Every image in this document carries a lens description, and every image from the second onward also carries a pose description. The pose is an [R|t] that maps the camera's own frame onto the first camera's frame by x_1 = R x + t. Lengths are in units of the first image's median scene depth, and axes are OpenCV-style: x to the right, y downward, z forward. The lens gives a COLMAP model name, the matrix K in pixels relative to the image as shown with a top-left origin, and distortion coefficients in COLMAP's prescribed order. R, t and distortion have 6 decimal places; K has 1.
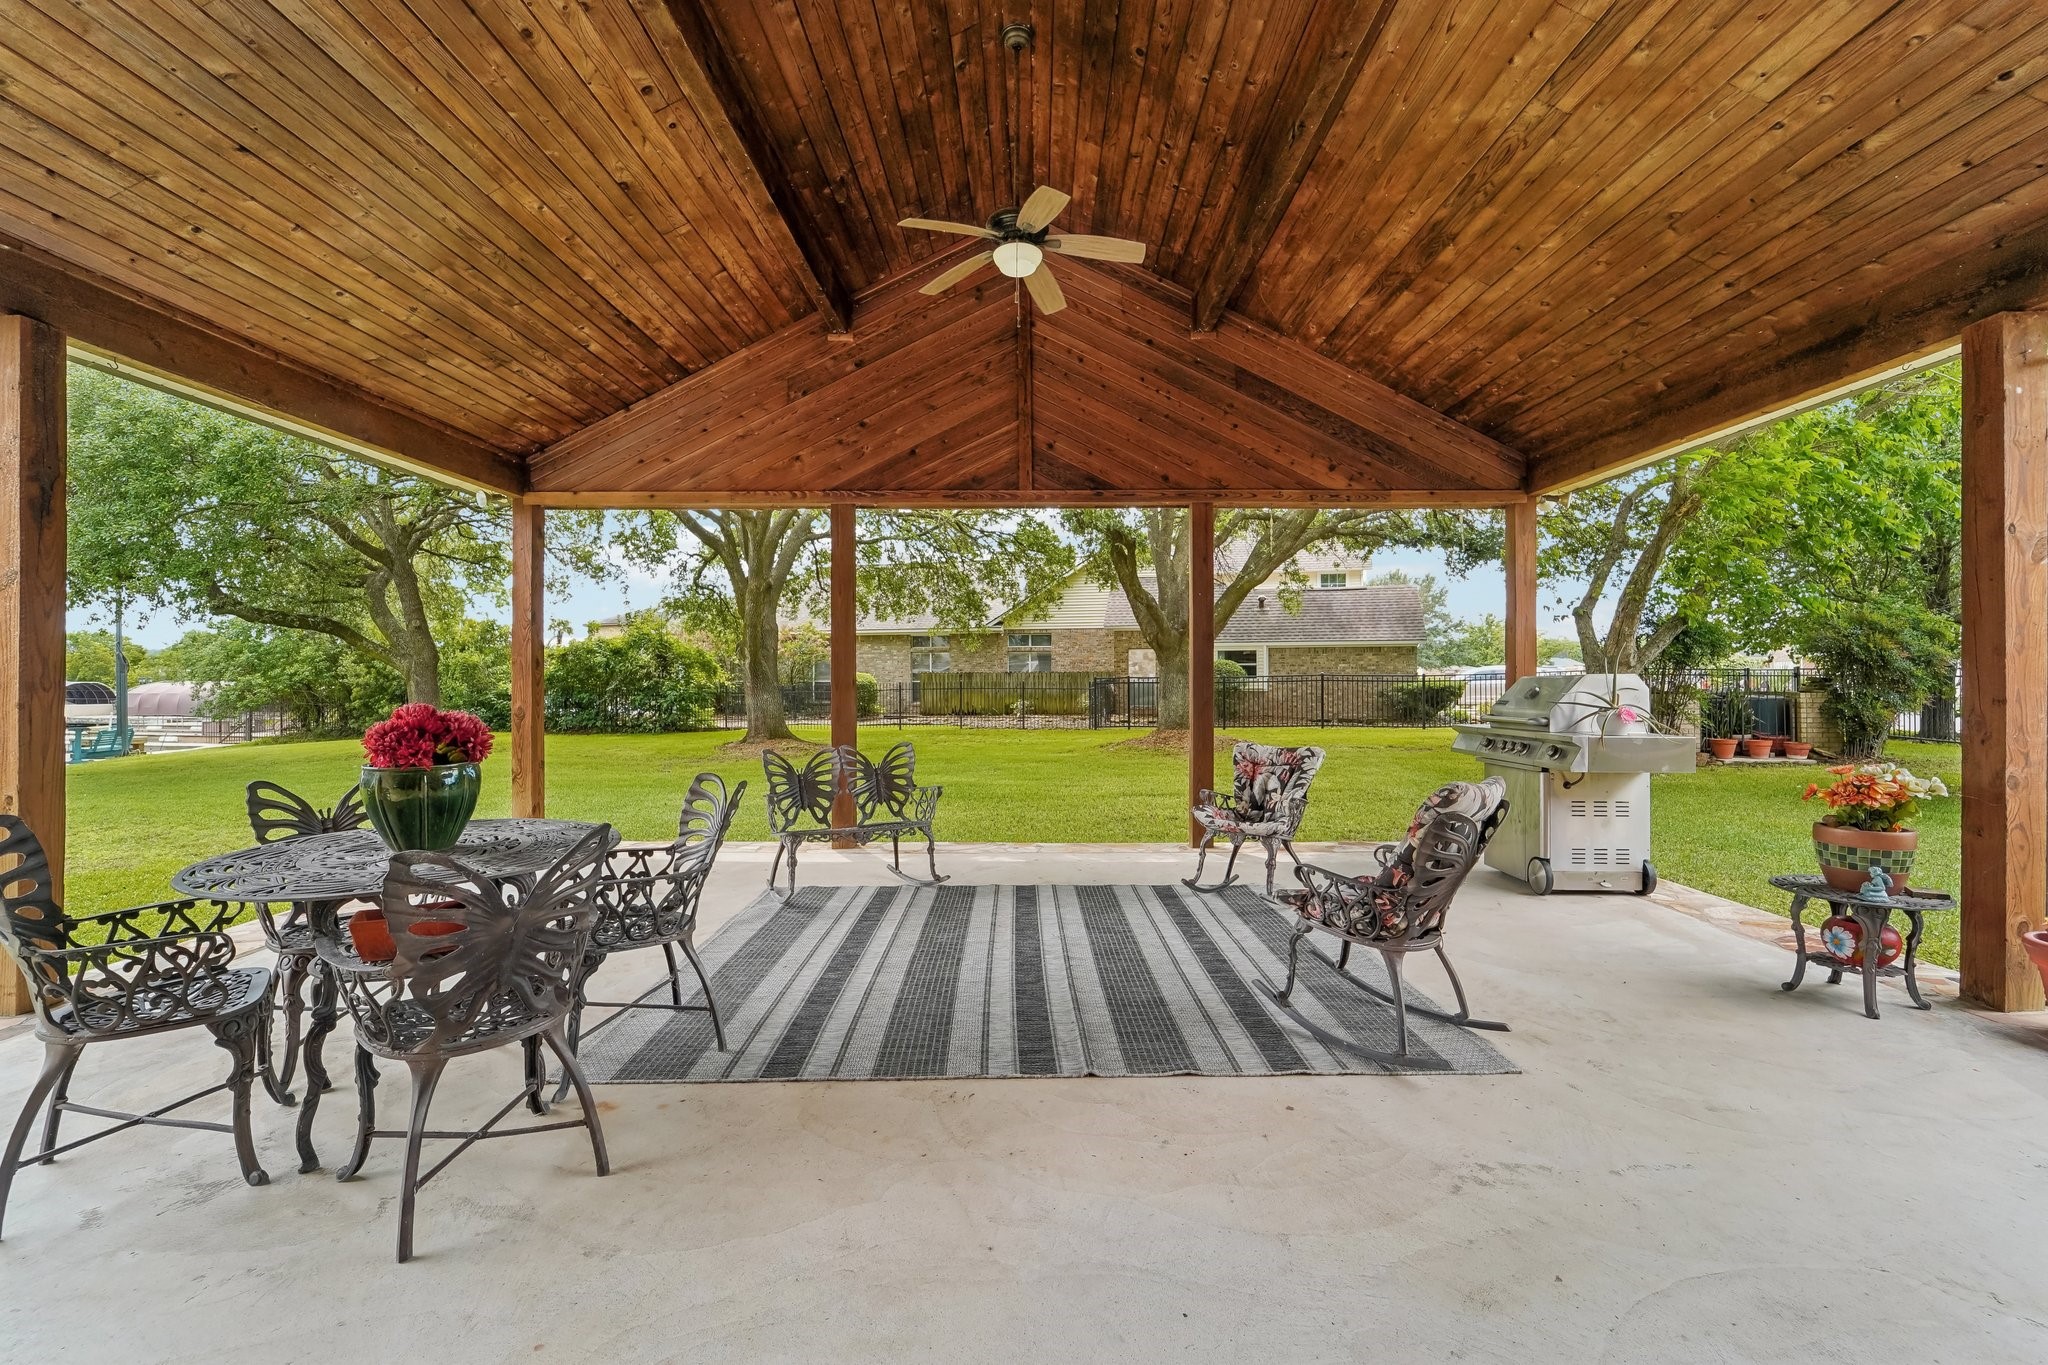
lens RADIAL K [[835.1, 0, 1025.0], [0, 835.1, 683.1], [0, 0, 1]] dist [-0.000090, 0.000390]
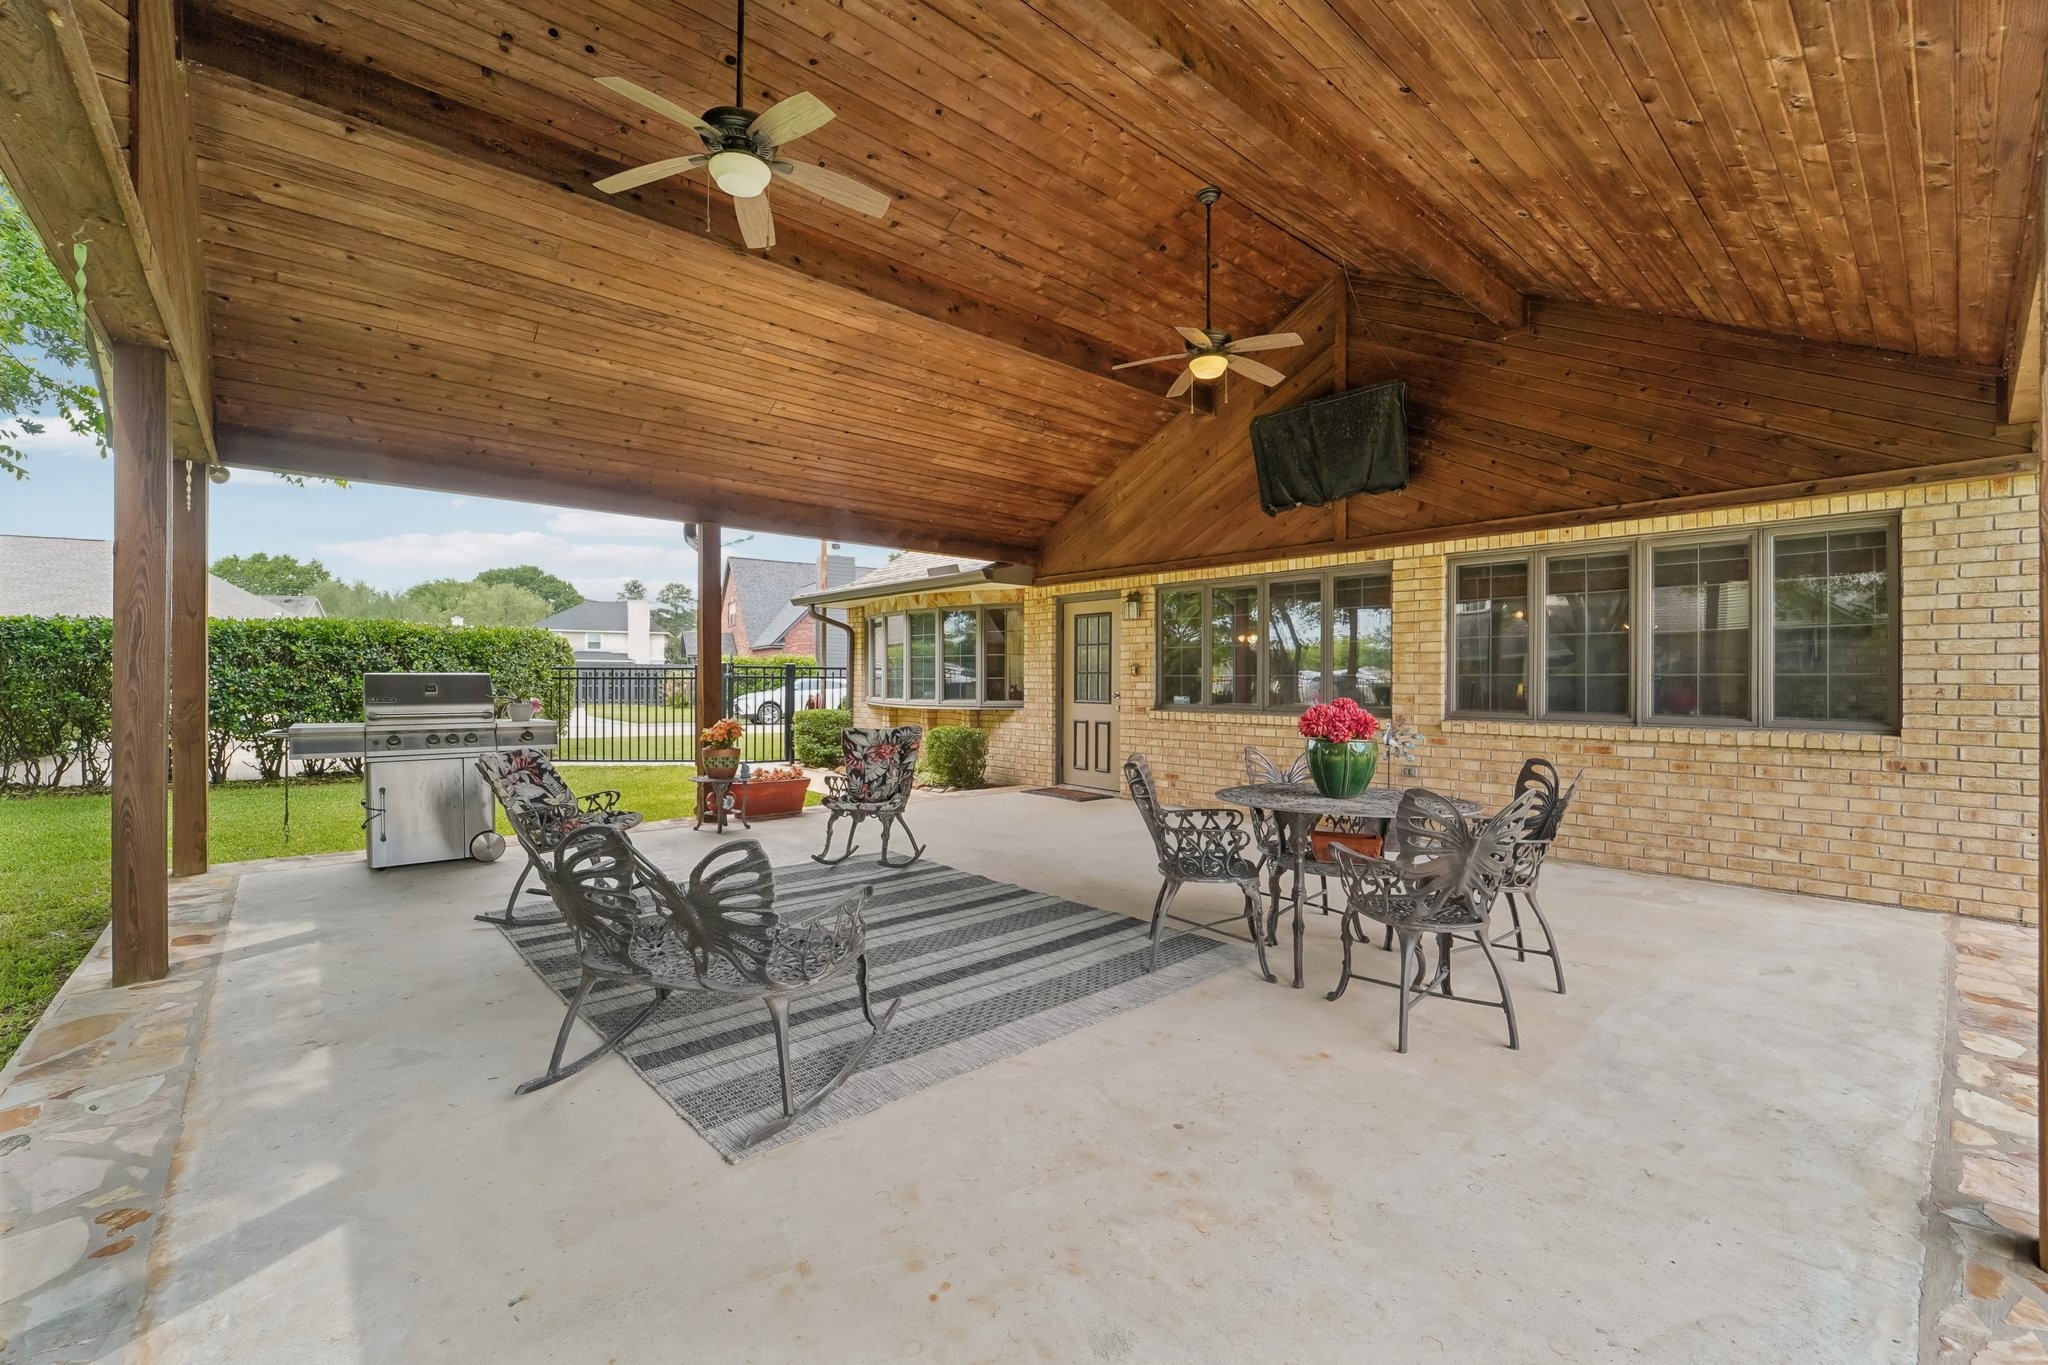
lens RADIAL K [[835.1, 0, 1022.9], [0, 835.1, 680.4], [0, 0, 1]] dist [-0.000090, 0.000390]
pose [[-0.656311, 0.005139, 0.754473, -1.031513], [0.002101, 0.999985, -0.004984, 0.005521], [-0.754487, -0.001686, -0.656312, 1.670367]]
